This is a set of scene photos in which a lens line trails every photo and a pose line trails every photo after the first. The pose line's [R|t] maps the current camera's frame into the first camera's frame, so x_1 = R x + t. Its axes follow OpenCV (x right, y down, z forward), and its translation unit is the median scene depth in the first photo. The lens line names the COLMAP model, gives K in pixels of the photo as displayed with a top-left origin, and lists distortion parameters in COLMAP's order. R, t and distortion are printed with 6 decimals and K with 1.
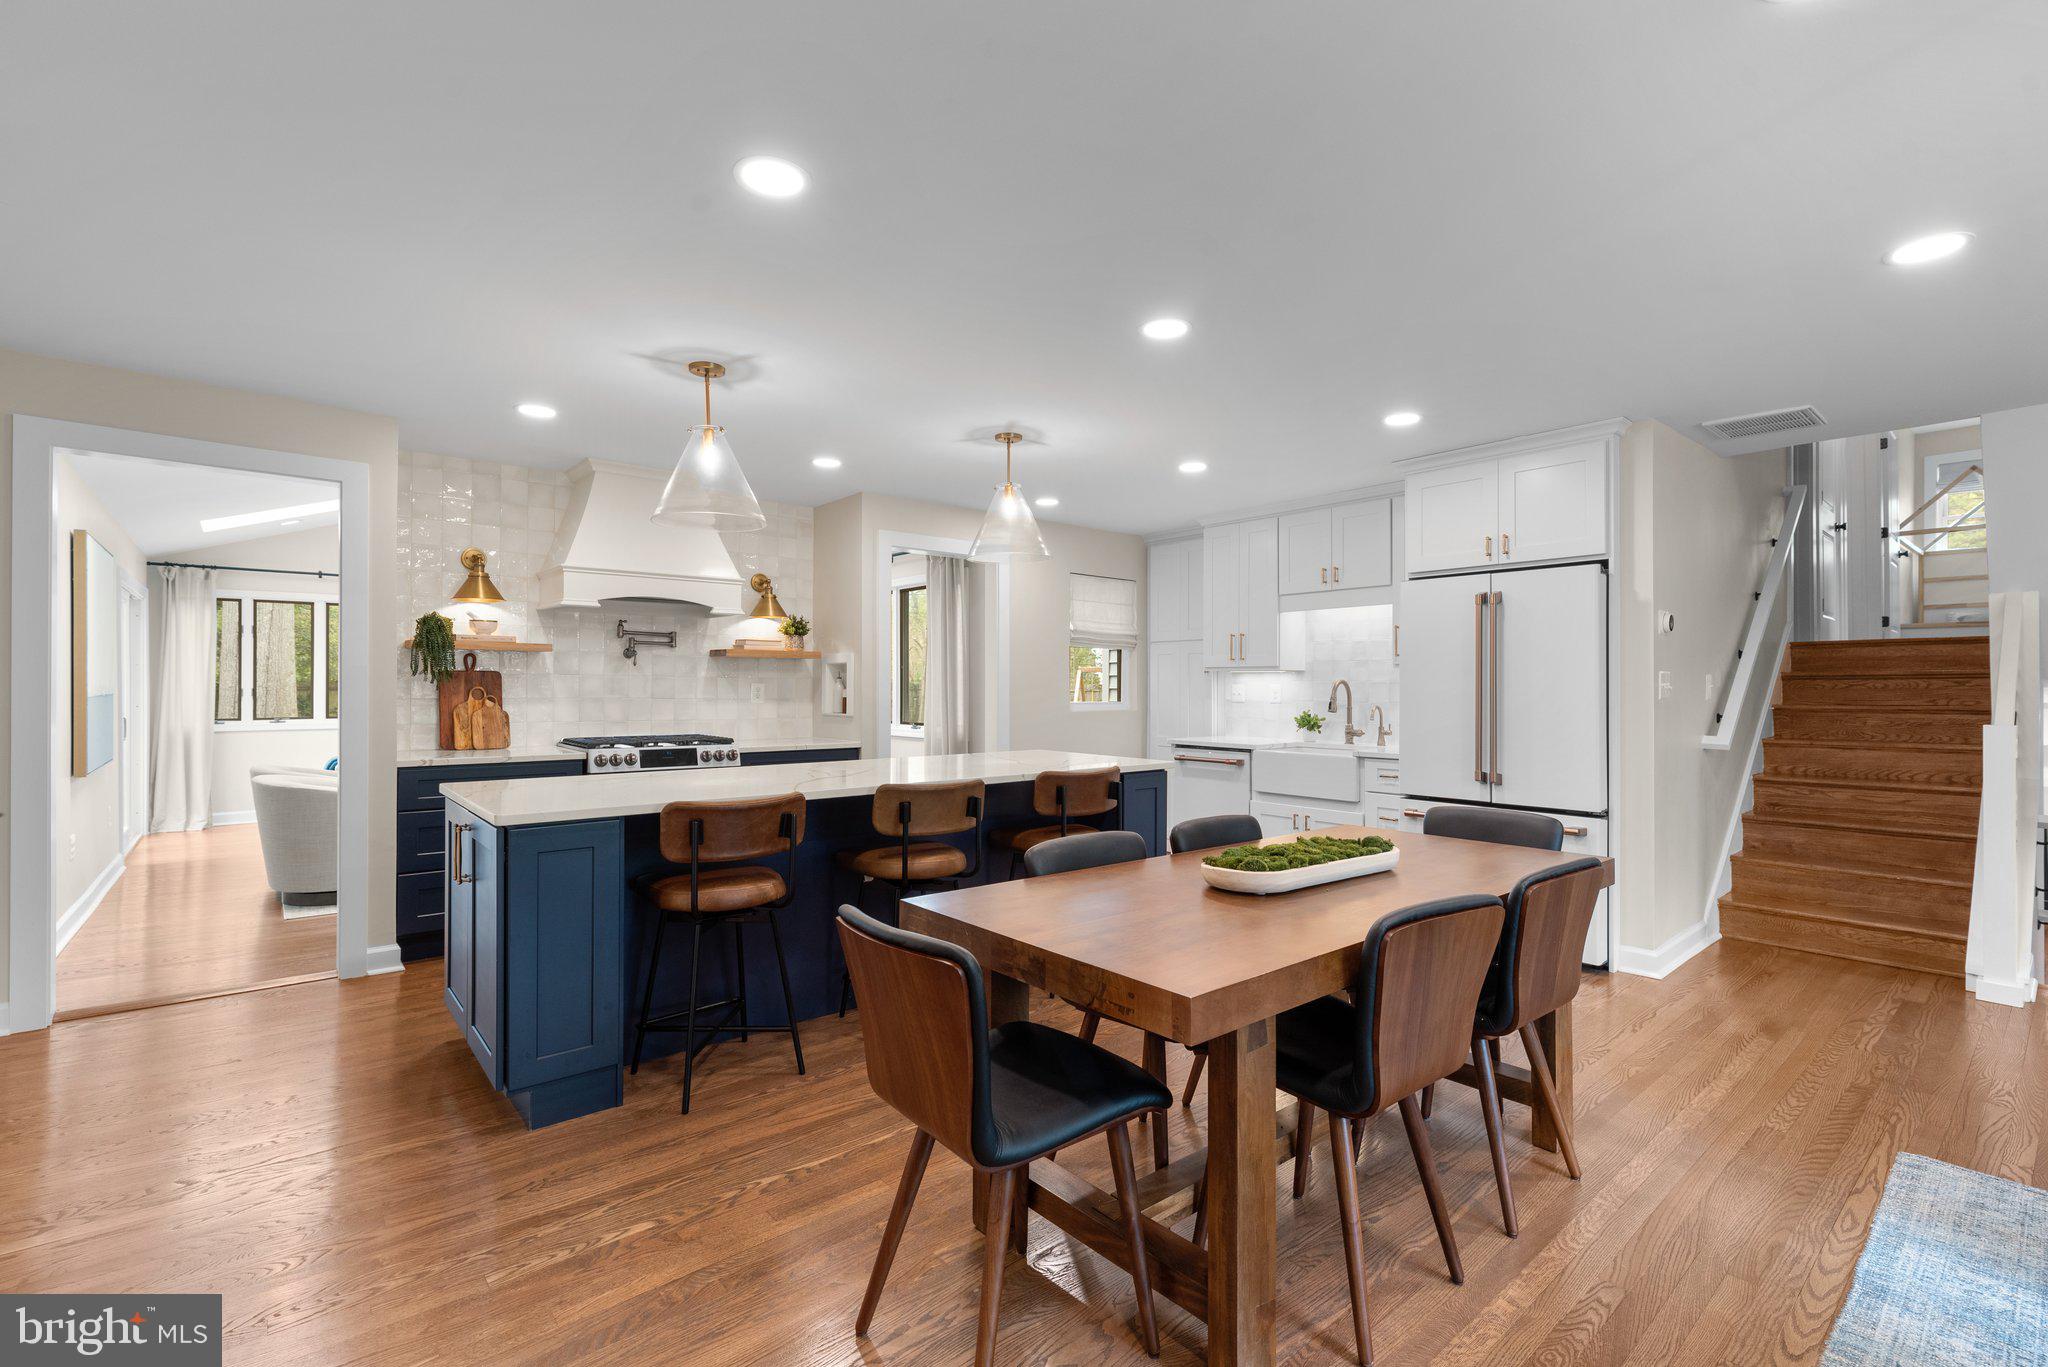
lens RADIAL K [[918.5, 0, 1024.0], [0, 918.5, 683.5], [0, 0, 1]] dist [0.000392, -0.000717]
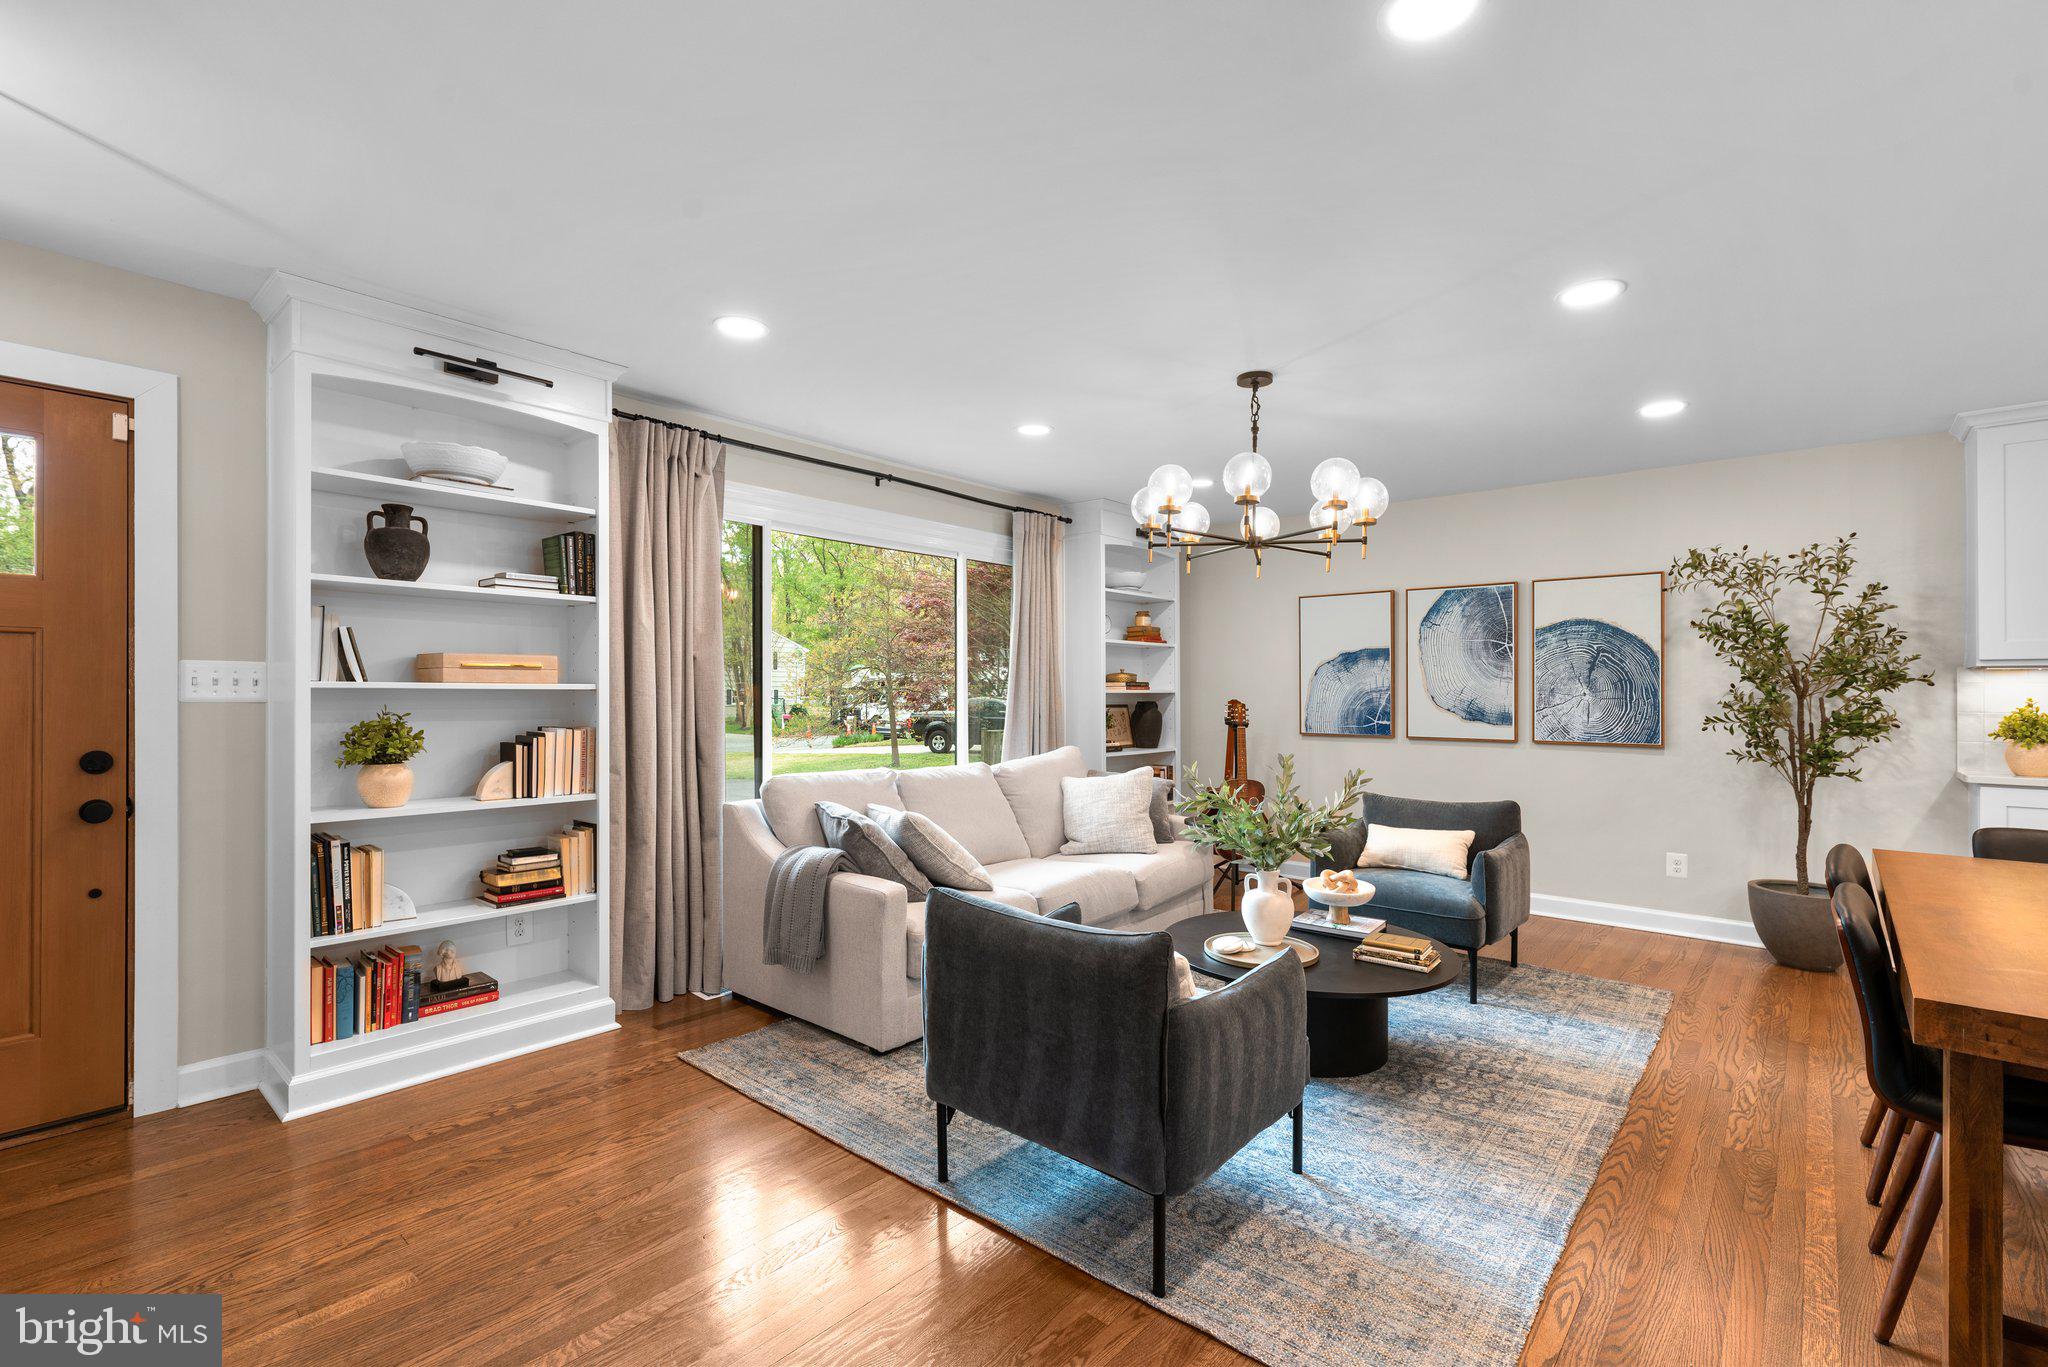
lens RADIAL K [[911.6, 0, 1050.7], [0, 911.6, 691.7], [0, 0, 1]] dist [0.001730, 0.000036]
pose [[-0.985476, -0.007743, -0.169641, 0.694394], [-0.007200, 0.999967, -0.003814, 0.005593], [0.169665, -0.002538, -0.985499, 0.803931]]
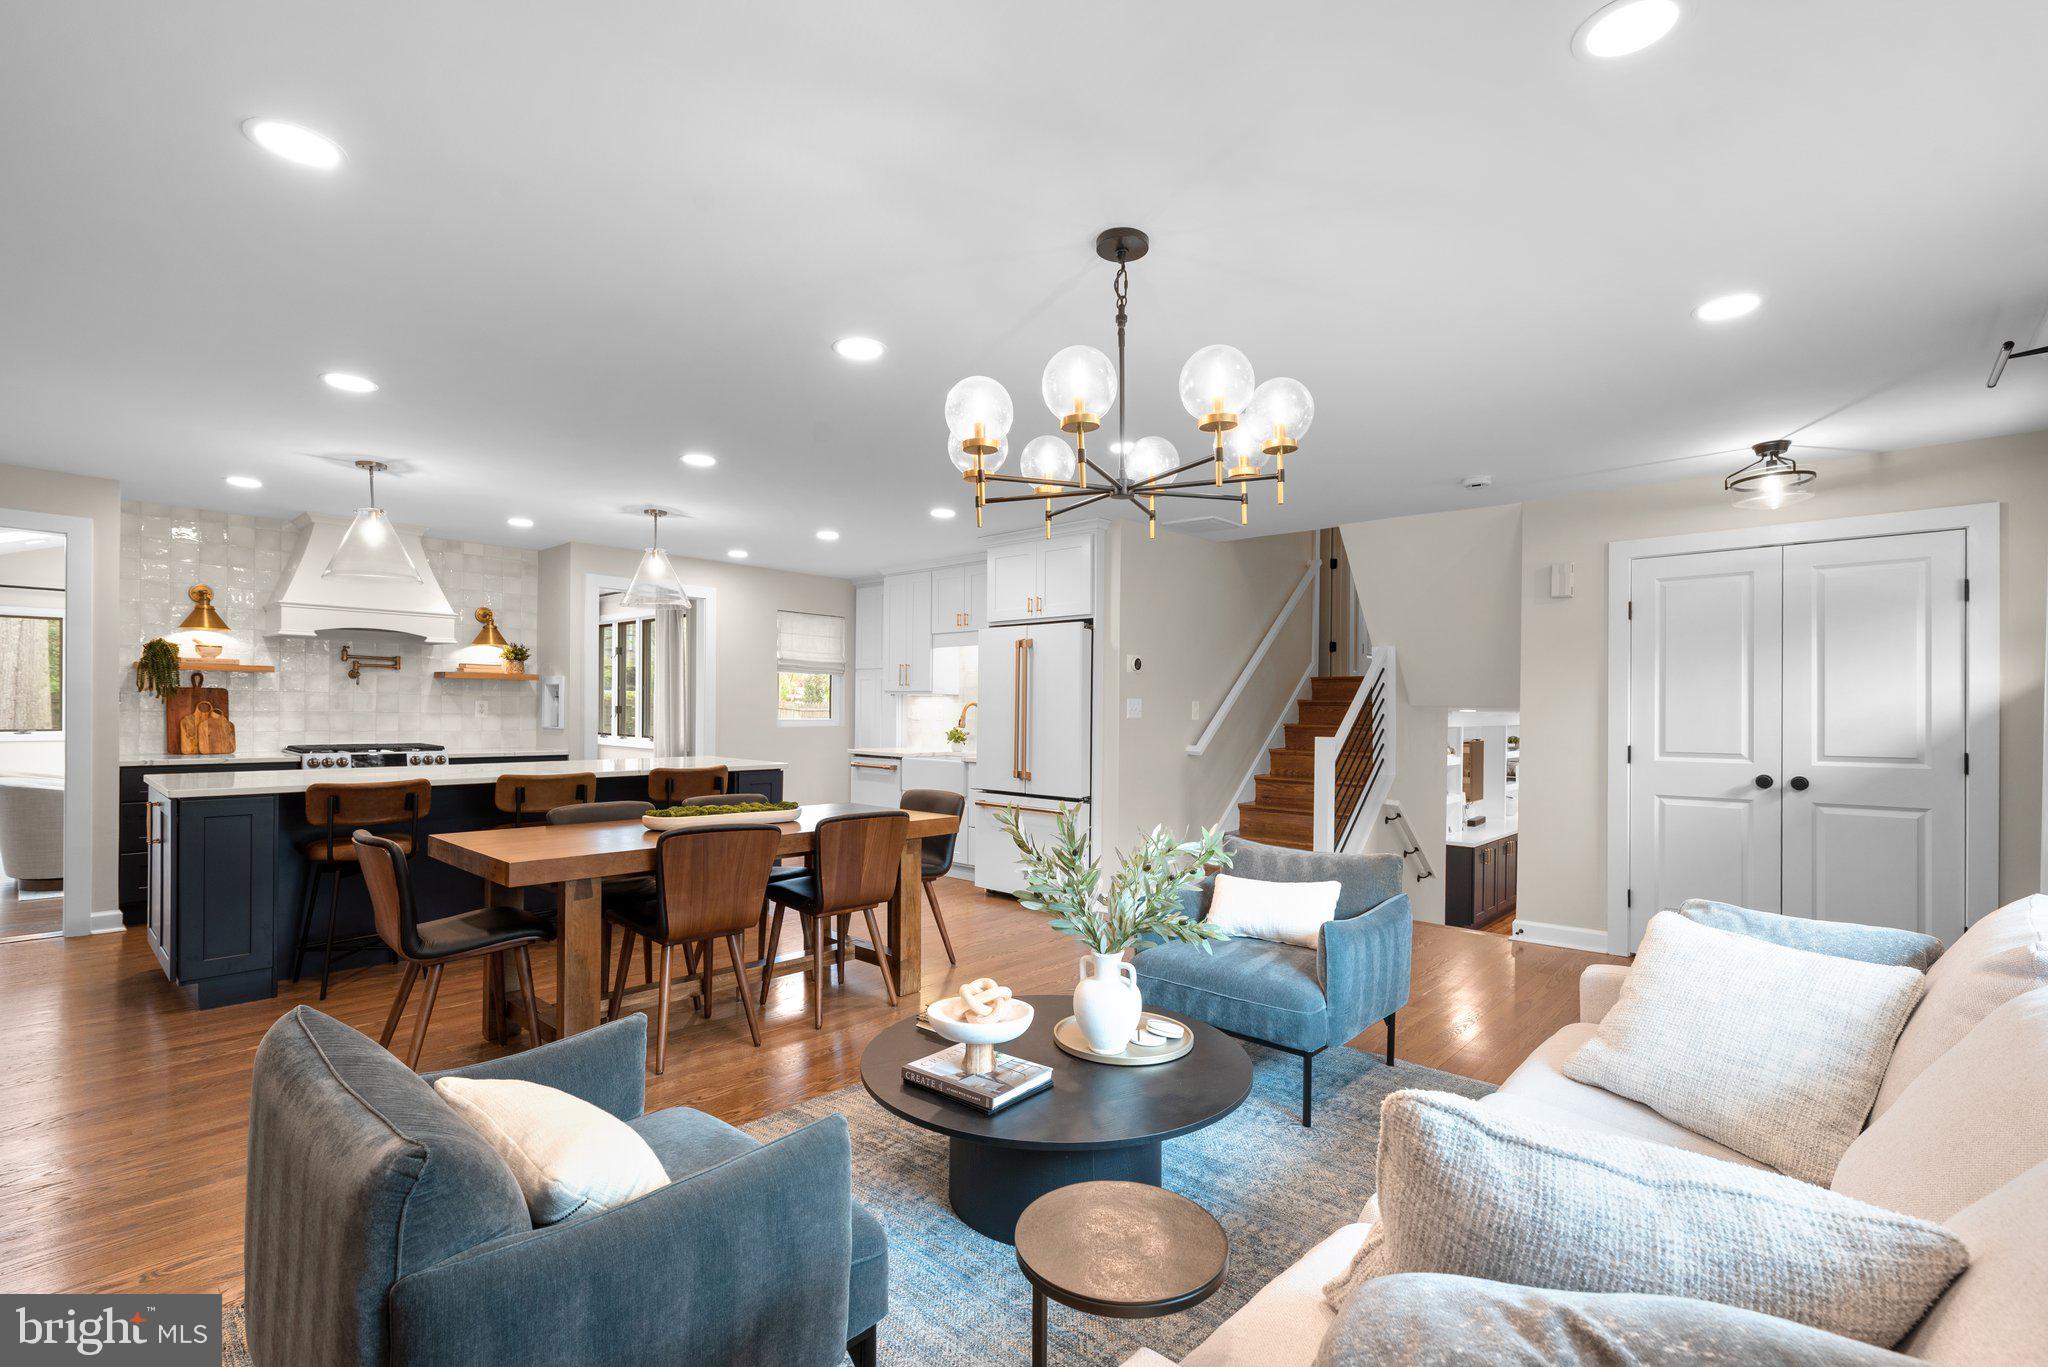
lens RADIAL K [[932.3, 0, 1042.3], [0, 932.3, 711.6], [0, 0, 1]] dist [-0.000685, -0.000447]
pose [[0.990255, 0.008035, 0.139035, 0.310627], [-0.009274, 0.999923, 0.008267, -0.003205], [-0.138957, -0.009476, 0.990253, -0.342945]]
